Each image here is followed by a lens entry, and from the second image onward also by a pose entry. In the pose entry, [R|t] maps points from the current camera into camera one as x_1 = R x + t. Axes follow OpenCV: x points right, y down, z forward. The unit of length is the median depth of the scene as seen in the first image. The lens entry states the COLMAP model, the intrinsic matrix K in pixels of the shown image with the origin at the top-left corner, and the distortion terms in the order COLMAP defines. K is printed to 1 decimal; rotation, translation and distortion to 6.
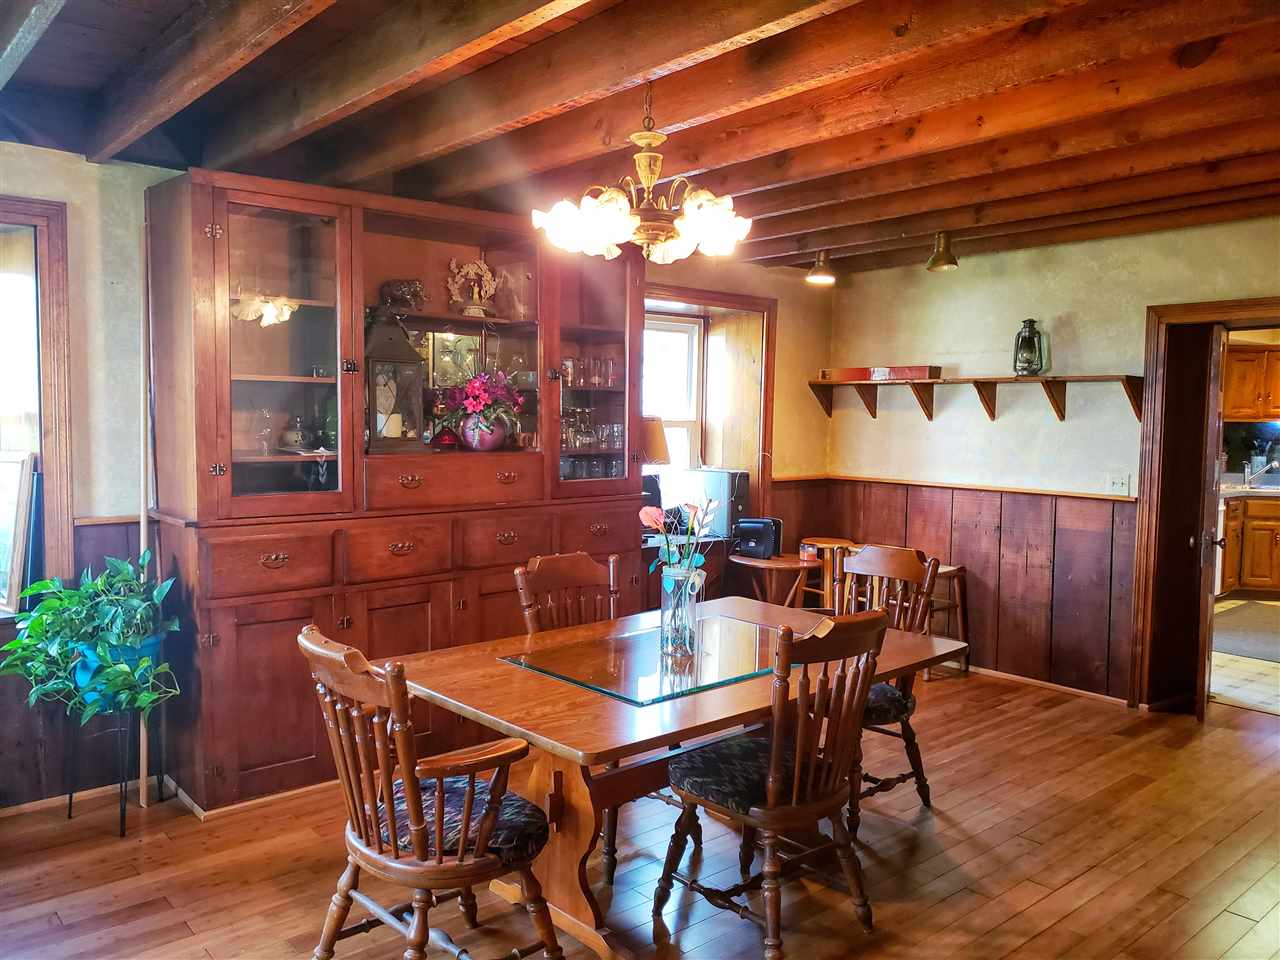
lens RADIAL K [[1006.6, 0, 642.2], [0, 1006.6, 480.8], [0, 0, 1]] dist [0.003419, -0.000819]
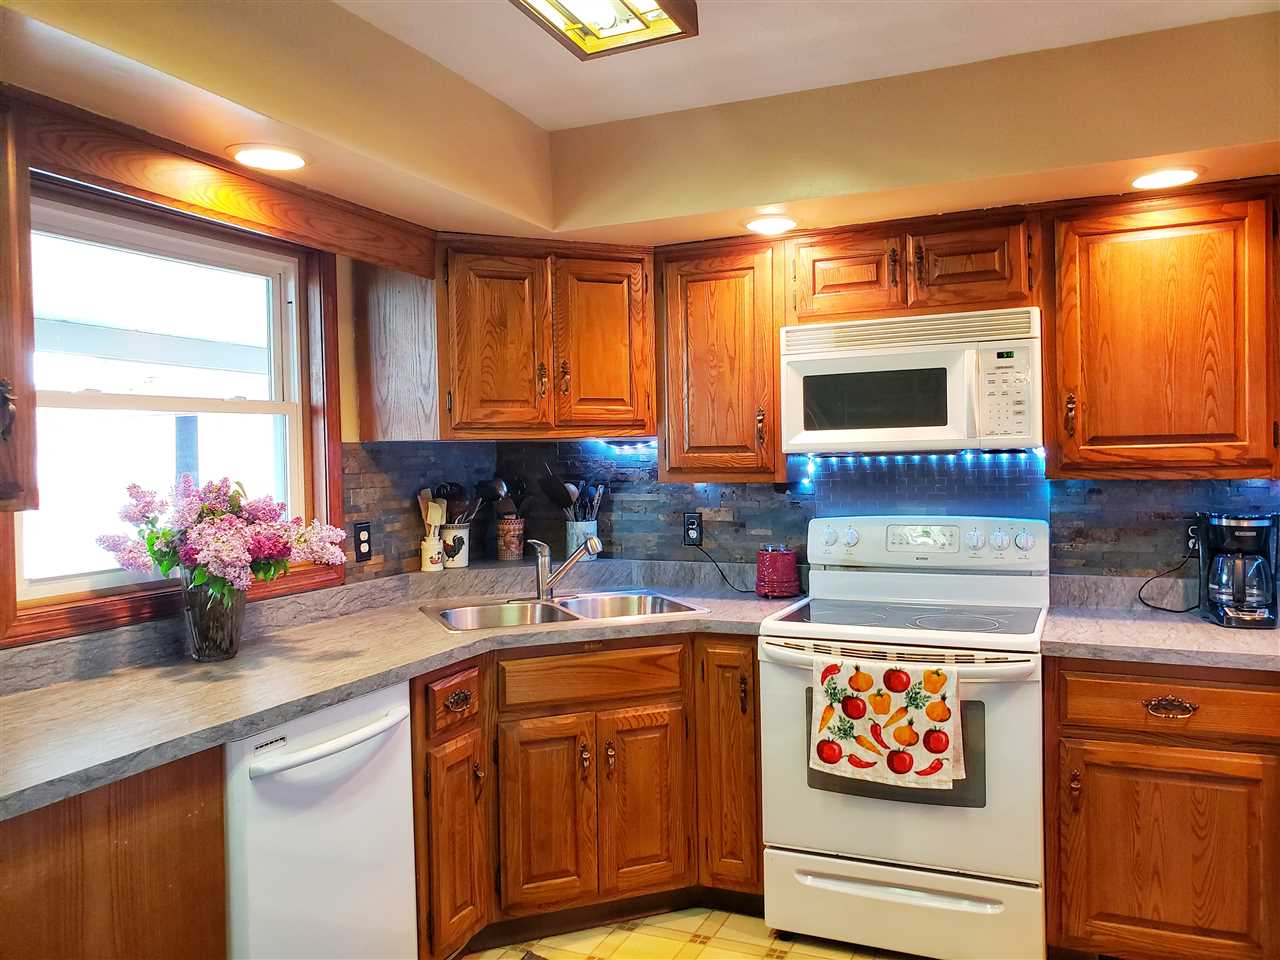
lens RADIAL K [[1006.6, 0, 638.2], [0, 1006.6, 479.0], [0, 0, 1]] dist [0.003419, -0.000819]
pose [[0.897511, -0.037543, 0.439391, 0.482961], [0.056134, 0.997991, -0.029389, -0.030581], [-0.437405, 0.051042, 0.897815, 0.652603]]
